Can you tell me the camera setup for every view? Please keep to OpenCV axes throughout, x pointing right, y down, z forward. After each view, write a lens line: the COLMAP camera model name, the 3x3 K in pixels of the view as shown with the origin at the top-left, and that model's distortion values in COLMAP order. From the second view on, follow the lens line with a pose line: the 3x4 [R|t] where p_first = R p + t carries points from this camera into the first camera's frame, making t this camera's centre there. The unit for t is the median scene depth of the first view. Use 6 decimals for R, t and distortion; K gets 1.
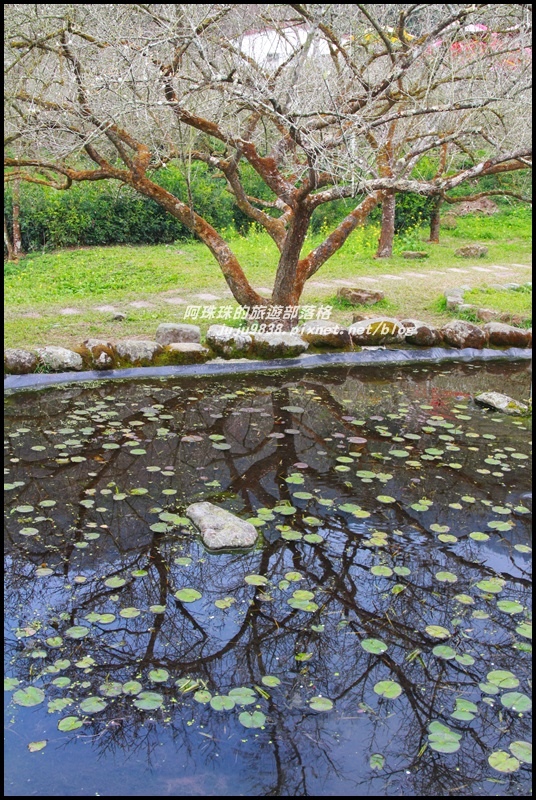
lens RADIAL K [[844.4, 0, 268.0], [0, 844.4, 401.3], [0, 0, 1]] dist [-0.063091, 0.000000]
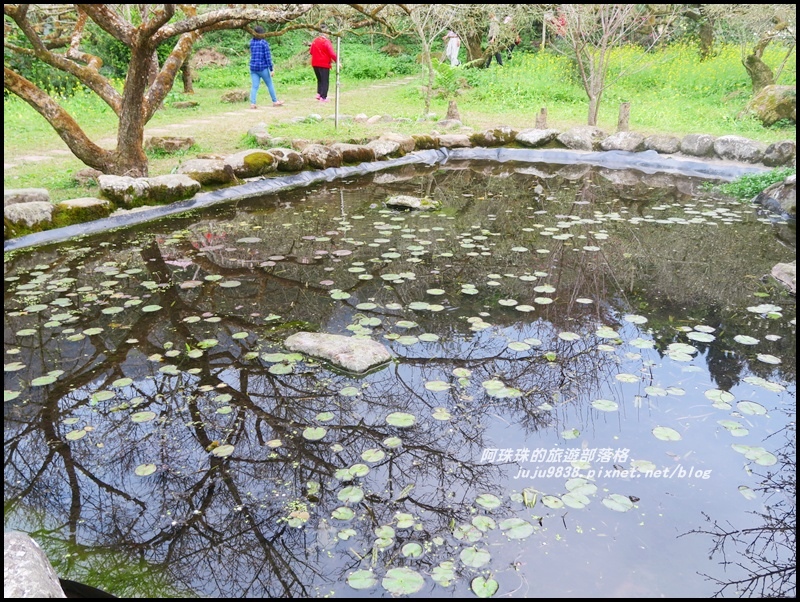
lens RADIAL K [[733.6, 0, 399.7], [0, 733.6, 299.8], [0, 0, 1]] dist [0.007117, 0.000000]
pose [[0.849786, -0.223019, 0.477625, -0.189844], [0.187299, 0.974712, 0.121884, 0.004525], [-0.492729, -0.014116, 0.870068, 0.137678]]
